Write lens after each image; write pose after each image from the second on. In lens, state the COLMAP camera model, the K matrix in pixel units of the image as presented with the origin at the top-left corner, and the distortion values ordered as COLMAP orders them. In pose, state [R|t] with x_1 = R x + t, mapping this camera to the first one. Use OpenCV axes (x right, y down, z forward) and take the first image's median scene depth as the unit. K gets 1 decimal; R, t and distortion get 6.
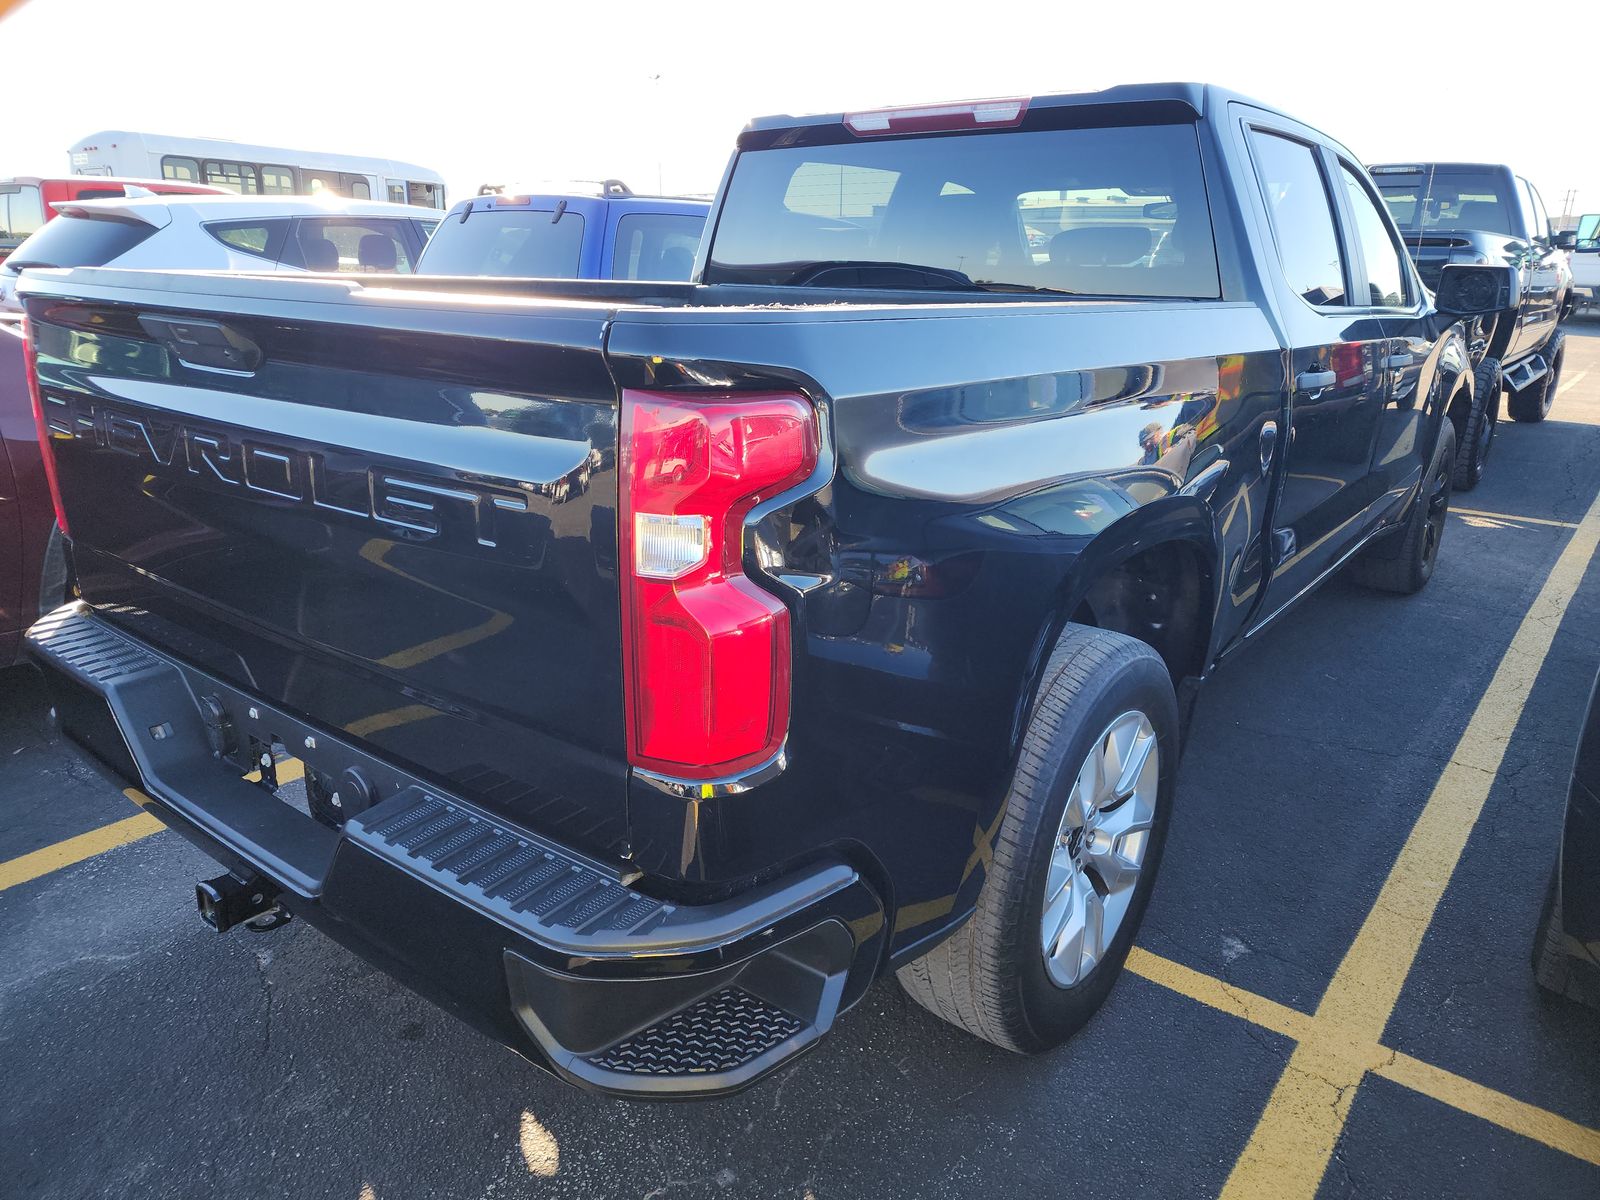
lens RADIAL K [[1089.2, 0, 785.7], [0, 1089.2, 602.5], [0, 0, 1]] dist [-0.001740, -0.001897]
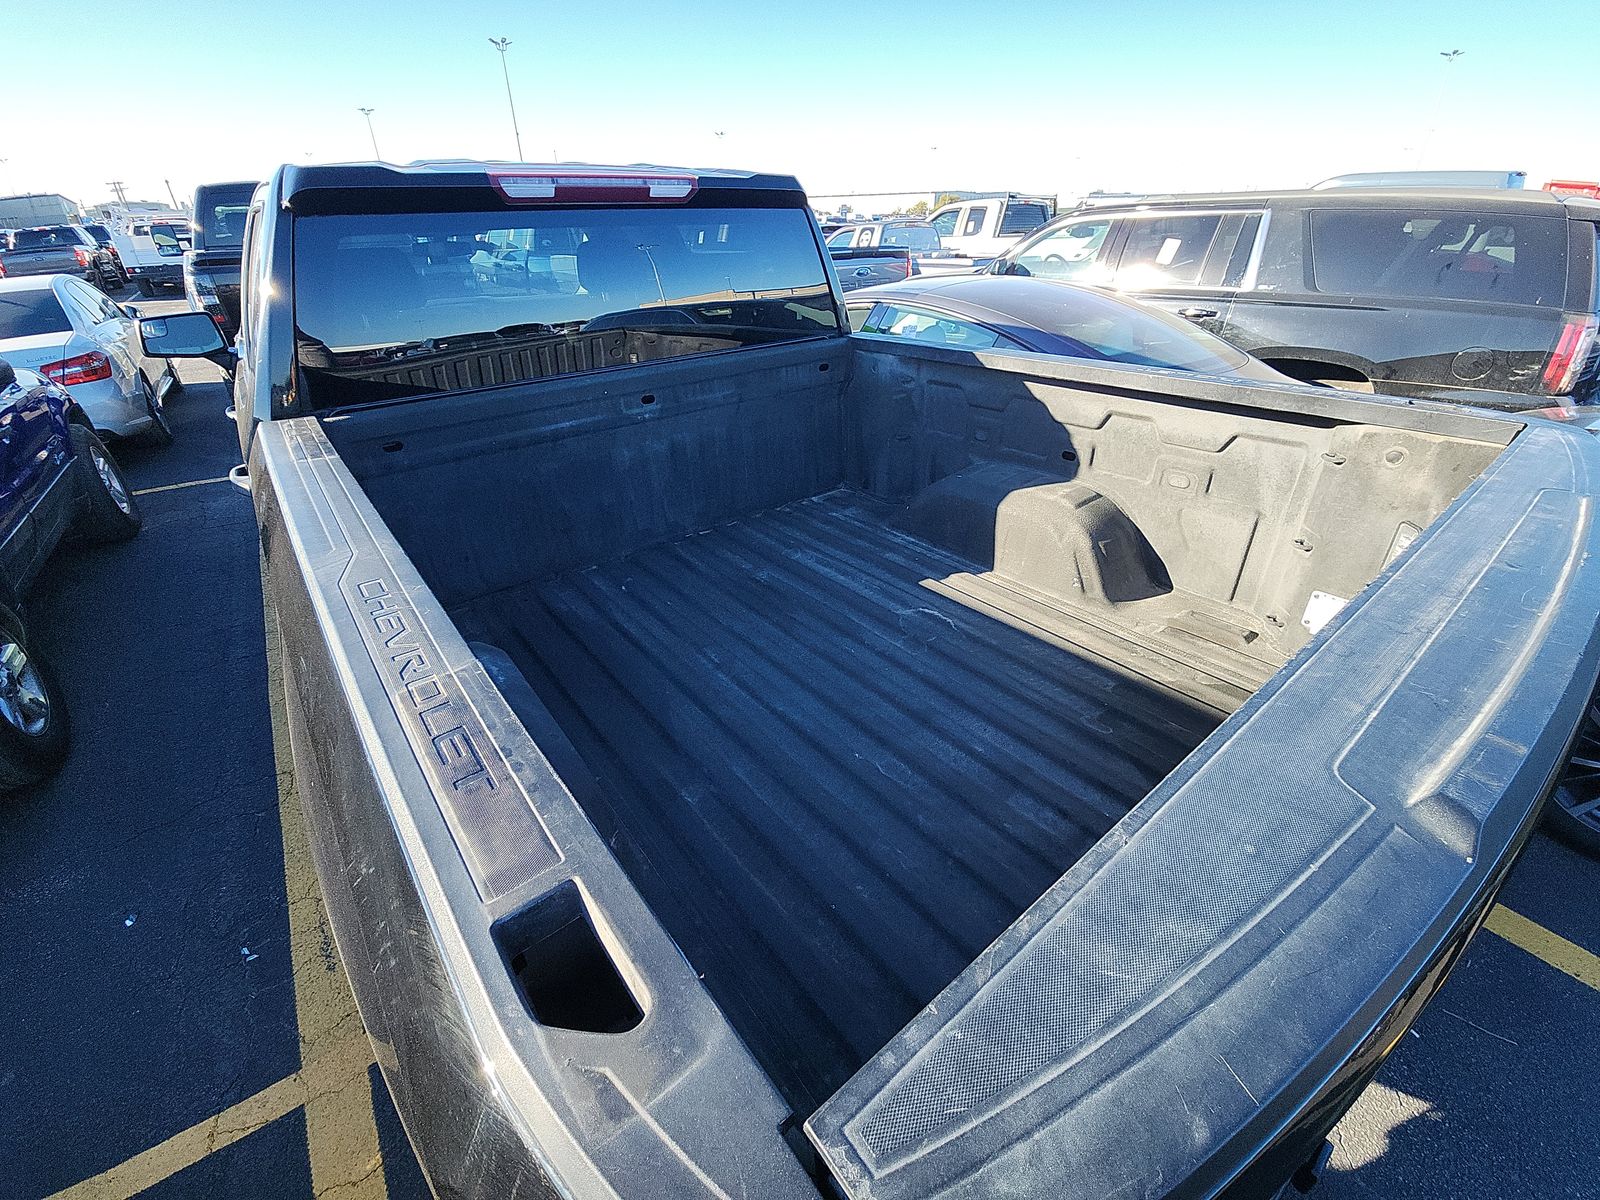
lens RADIAL K [[667.9, 0, 793.1], [0, 667.9, 622.2], [0, 0, 1]] dist [-0.010371, -0.000144]
pose [[0.235874, -0.510306, 0.827013, -0.485218], [0.311019, 0.845905, 0.433257, -0.306104], [-0.920669, 0.155023, 0.358242, 0.657999]]
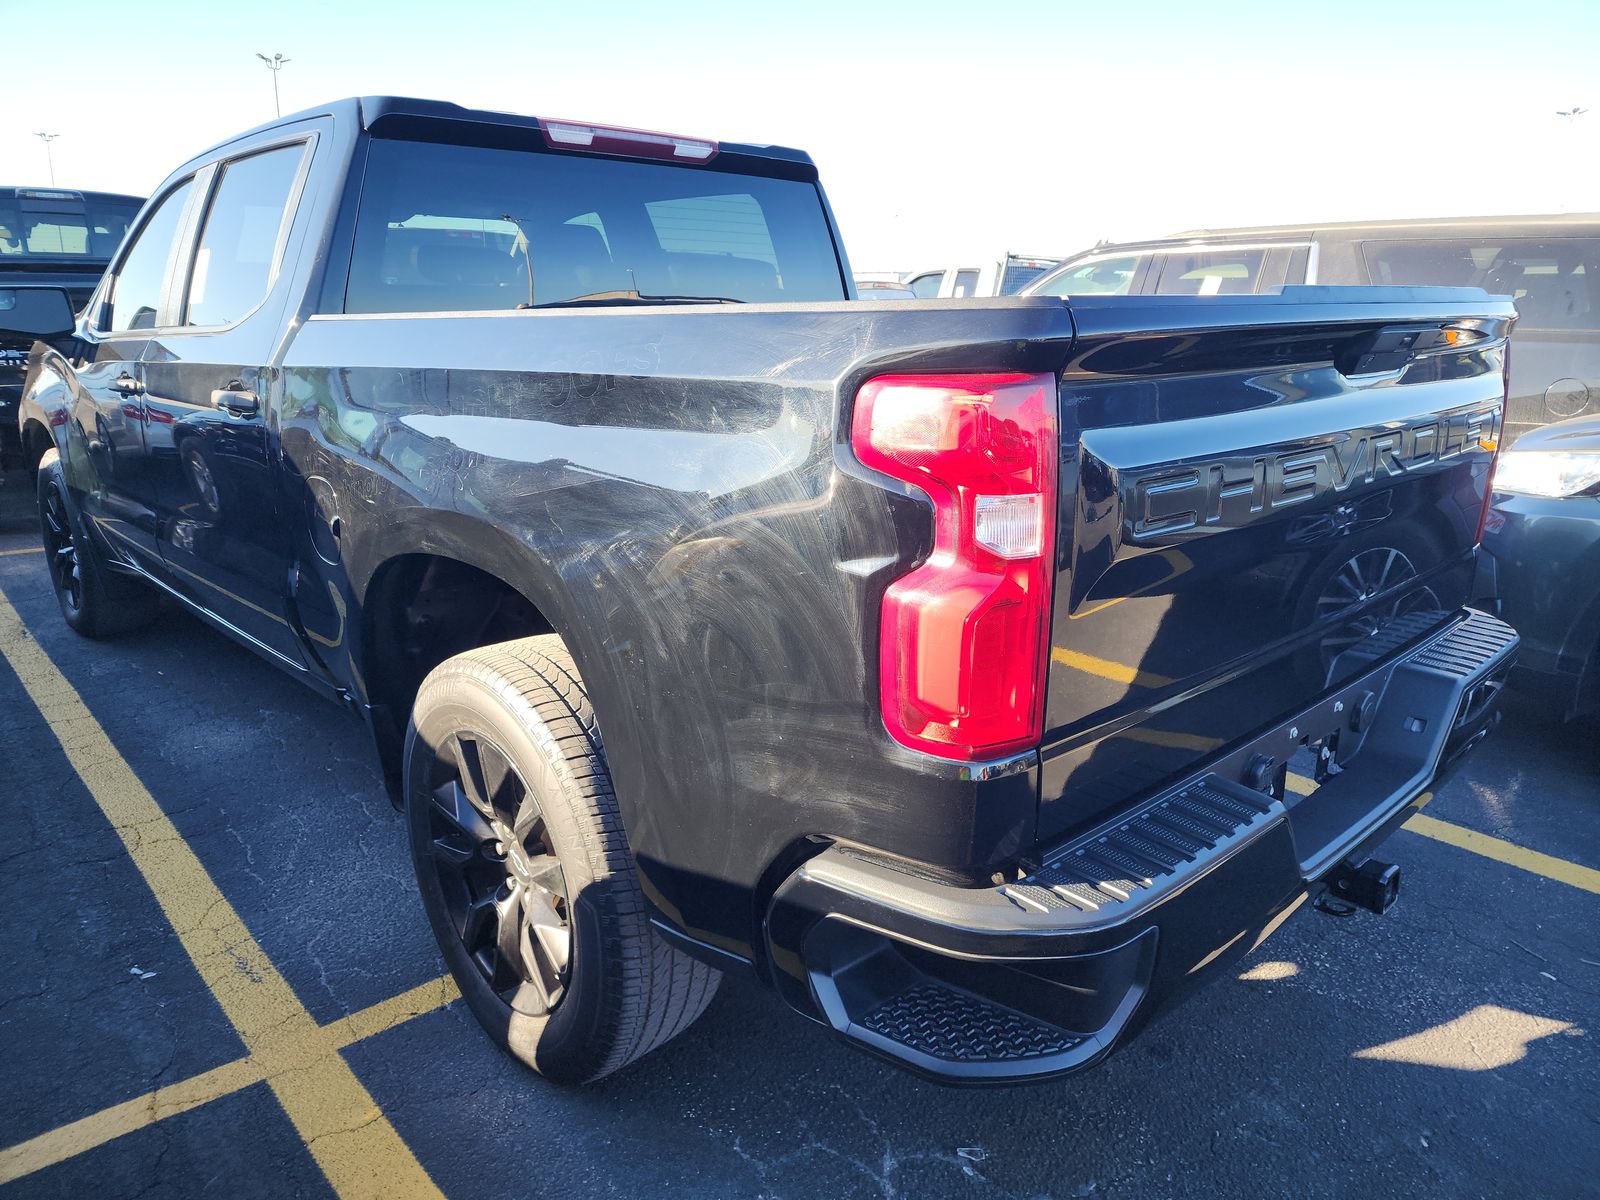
lens RADIAL K [[1089.2, 0, 785.7], [0, 1089.2, 602.5], [0, 0, 1]] dist [-0.001740, -0.001897]
pose [[0.160384, -0.268885, 0.949725, -0.846953], [0.295061, 0.931245, 0.213825, -0.216264], [-0.941921, 0.245933, 0.228694, 0.709938]]
